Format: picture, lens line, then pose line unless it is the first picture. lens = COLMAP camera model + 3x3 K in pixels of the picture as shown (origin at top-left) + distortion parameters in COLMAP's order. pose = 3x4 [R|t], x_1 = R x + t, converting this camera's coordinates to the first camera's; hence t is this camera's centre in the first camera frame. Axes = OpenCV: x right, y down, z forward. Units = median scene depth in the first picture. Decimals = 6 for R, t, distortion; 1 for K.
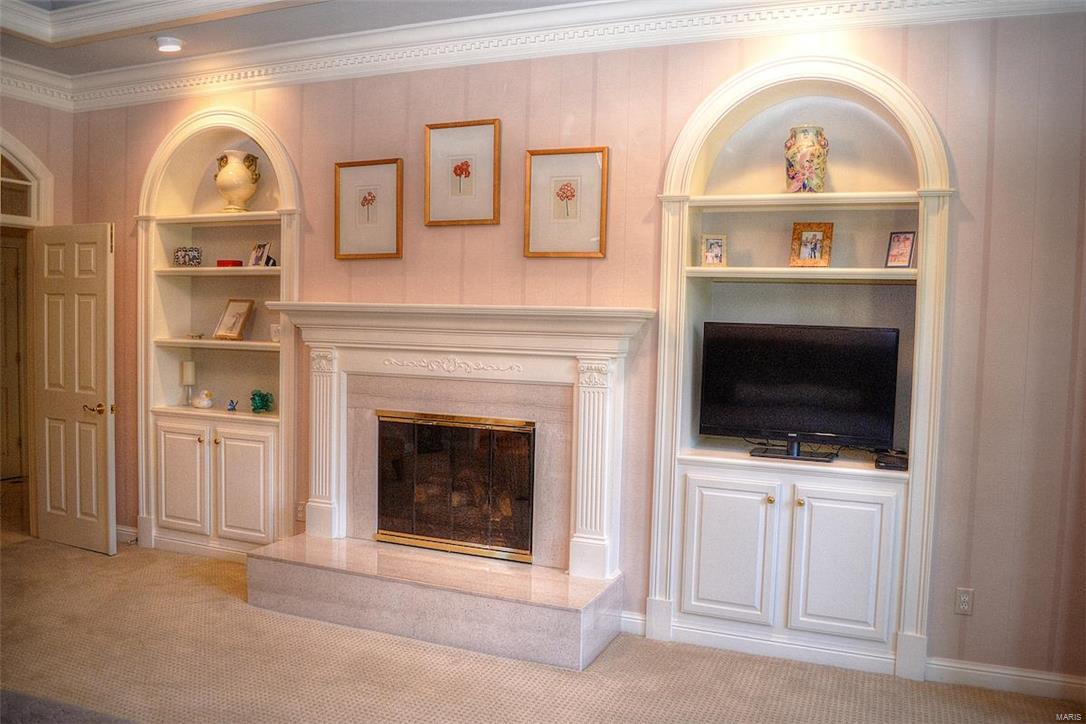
lens RADIAL K [[861.7, 0, 543.0], [0, 861.7, 362.0], [0, 0, 1]] dist [-0.079021, 0.001907]
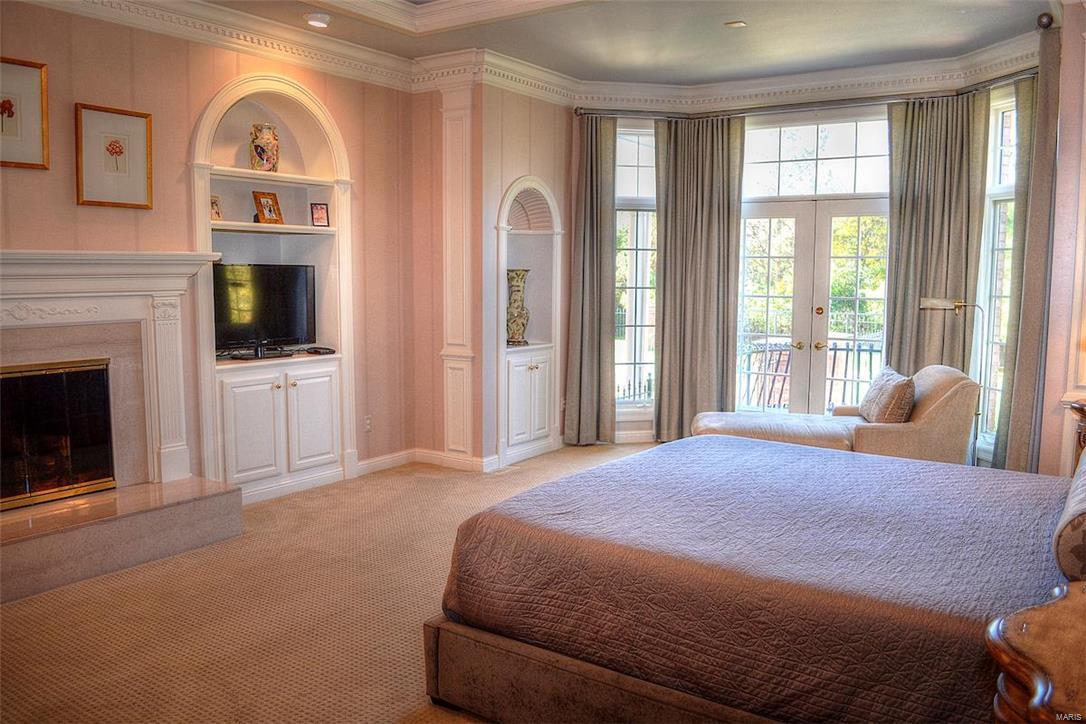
lens RADIAL K [[861.7, 0, 543.0], [0, 861.7, 362.0], [0, 0, 1]] dist [-0.079021, 0.001907]
pose [[0.197392, -0.122859, 0.972596, -0.960547], [0.054456, 0.991958, 0.114252, -0.017941], [-0.978811, 0.030411, 0.202495, 0.250988]]
